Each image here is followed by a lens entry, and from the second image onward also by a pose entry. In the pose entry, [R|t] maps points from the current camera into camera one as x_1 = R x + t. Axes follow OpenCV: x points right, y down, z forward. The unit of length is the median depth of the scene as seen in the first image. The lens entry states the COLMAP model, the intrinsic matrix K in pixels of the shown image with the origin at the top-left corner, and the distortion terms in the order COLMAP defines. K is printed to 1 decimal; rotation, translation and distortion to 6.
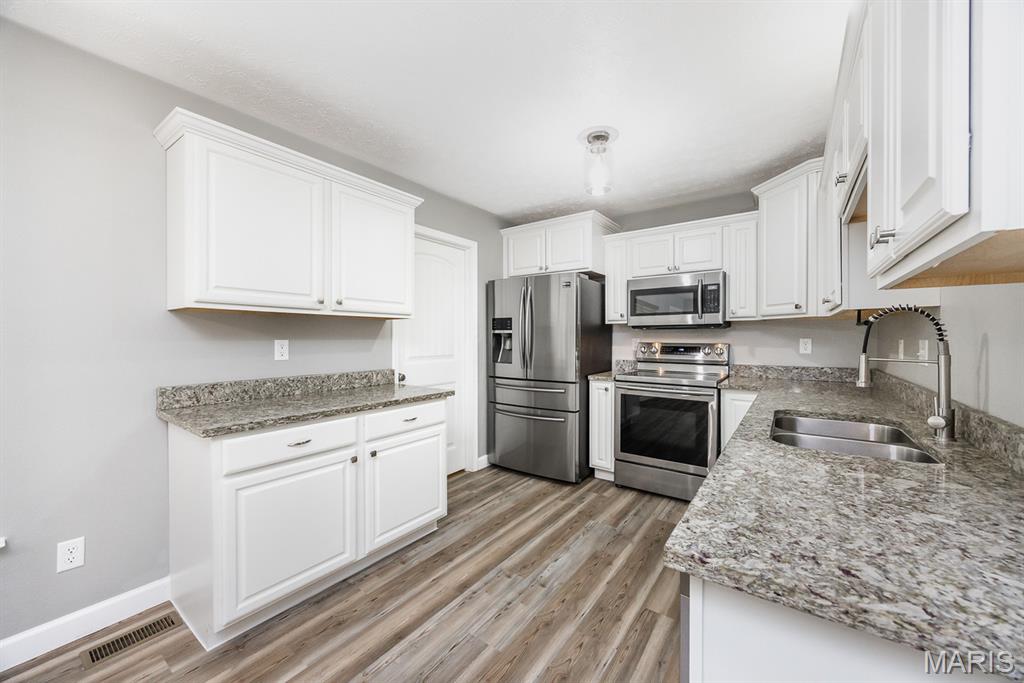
lens RADIAL K [[387.2, 0, 501.3], [0, 387.2, 340.8], [0, 0, 1]] dist [-0.001334, -0.000108]
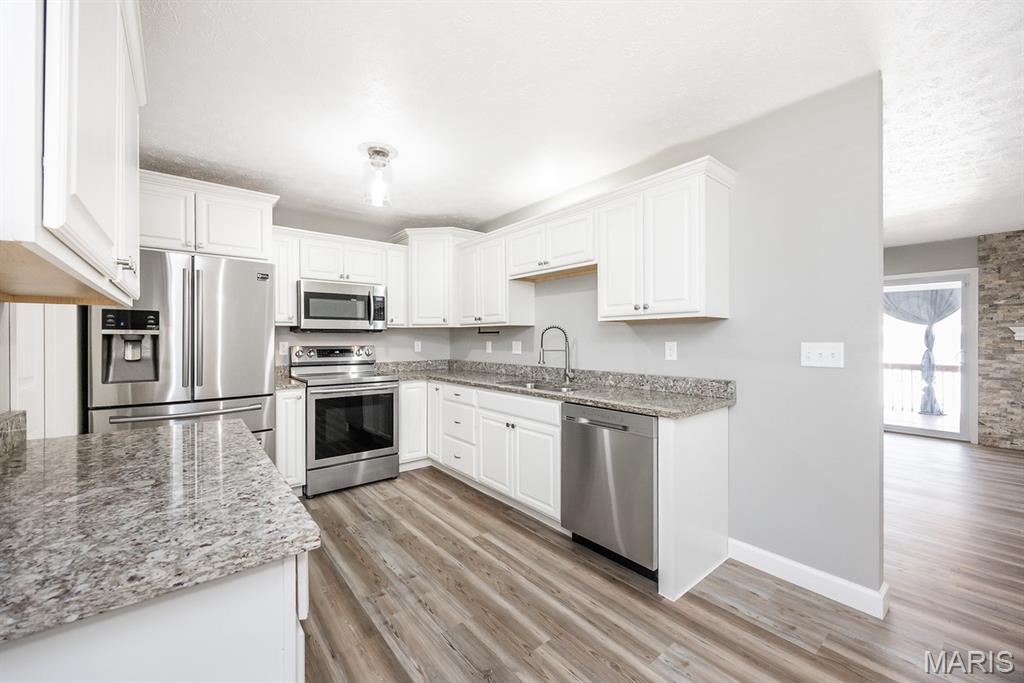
lens RADIAL K [[396.3, 0, 512.0], [0, 396.3, 341.5], [0, 0, 1]] dist [-0.008400, 0.000172]
pose [[0.242739, -0.003244, 0.970086, -0.647285], [0.010454, 0.999945, 0.000728, -0.003331], [-0.970035, 0.009965, 0.242759, 0.351702]]
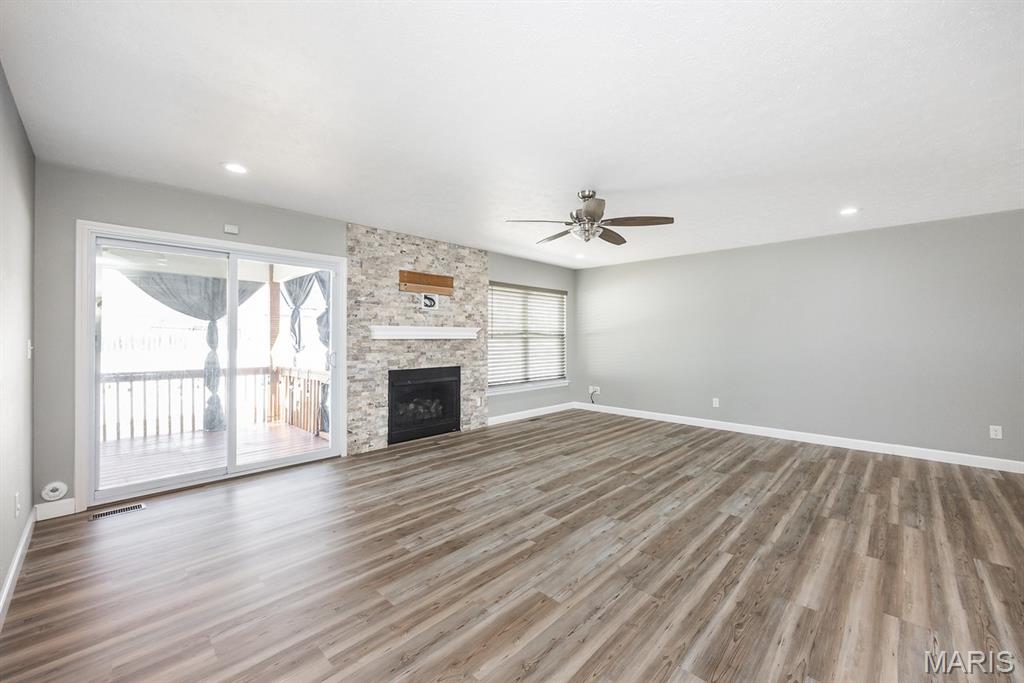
lens RADIAL K [[407.8, 0, 512.1], [0, 407.8, 334.4], [0, 0, 1]] dist [-0.002677, -0.000193]
pose [[-0.992351, 0.002394, 0.123423, 0.698518], [0.002677, 0.999994, 0.002123, -0.007089], [-0.123417, 0.002437, -0.992352, 0.287773]]
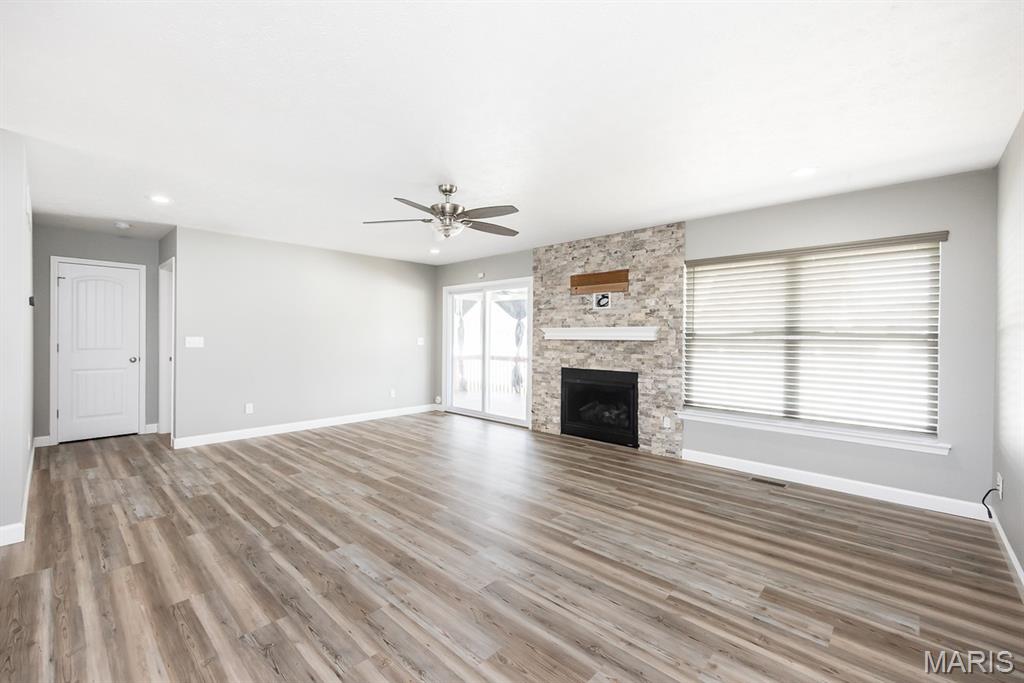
lens RADIAL K [[429.7, 0, 499.3], [0, 429.7, 338.5], [0, 0, 1]] dist [0.001802, -0.000122]
pose [[0.120652, 0.001229, 0.992694, -0.662125], [0.000730, 0.999999, -0.001327, 0.013061], [-0.992695, 0.000884, 0.120651, -1.338957]]
